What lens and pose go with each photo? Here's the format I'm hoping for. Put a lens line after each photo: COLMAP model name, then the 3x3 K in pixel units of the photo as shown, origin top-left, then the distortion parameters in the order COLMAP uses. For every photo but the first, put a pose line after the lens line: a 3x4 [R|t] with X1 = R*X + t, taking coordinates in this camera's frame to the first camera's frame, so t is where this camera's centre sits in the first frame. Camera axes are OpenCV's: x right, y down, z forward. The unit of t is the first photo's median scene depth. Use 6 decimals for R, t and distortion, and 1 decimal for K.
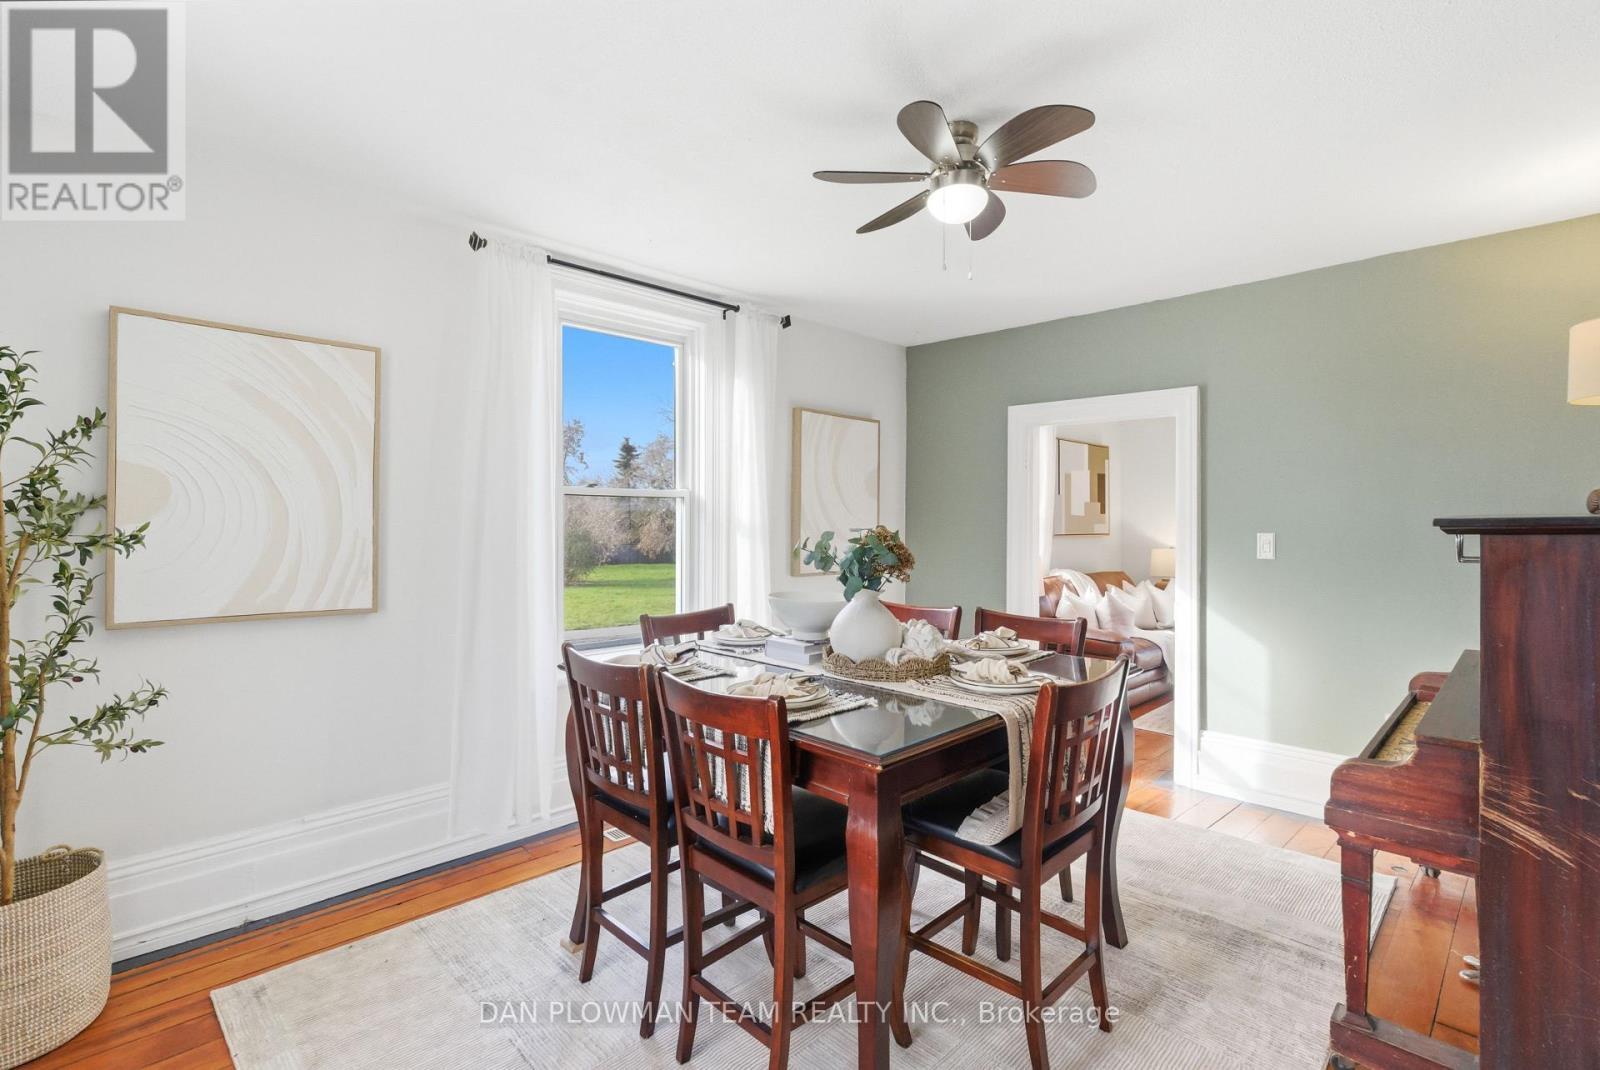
lens RADIAL K [[748.7, 0, 812.5], [0, 748.7, 527.9], [0, 0, 1]] dist [-0.004002, 0.001446]
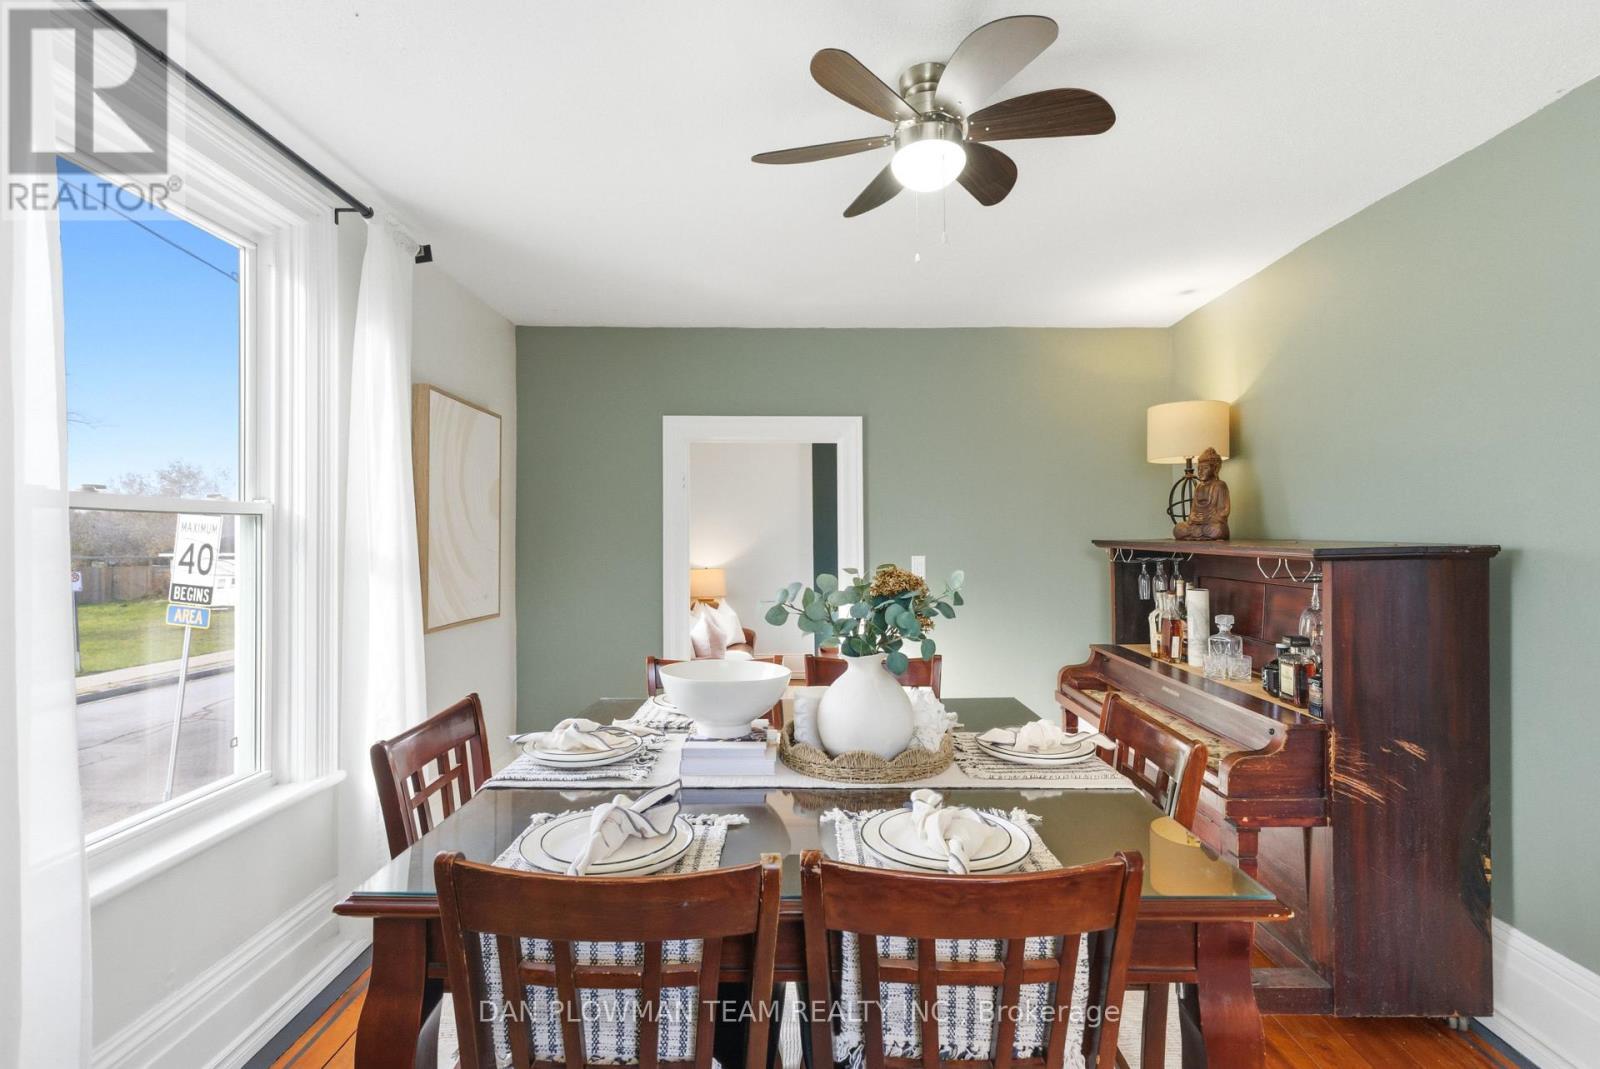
lens RADIAL K [[748.7, 0, 800.7], [0, 748.7, 531.3], [0, 0, 1]] dist [-0.004002, 0.001446]
pose [[0.707909, 0.001885, 0.706301, -0.582585], [0.012445, 0.999808, -0.015141, -0.030479], [-0.706194, 0.019508, 0.707750, 0.641951]]
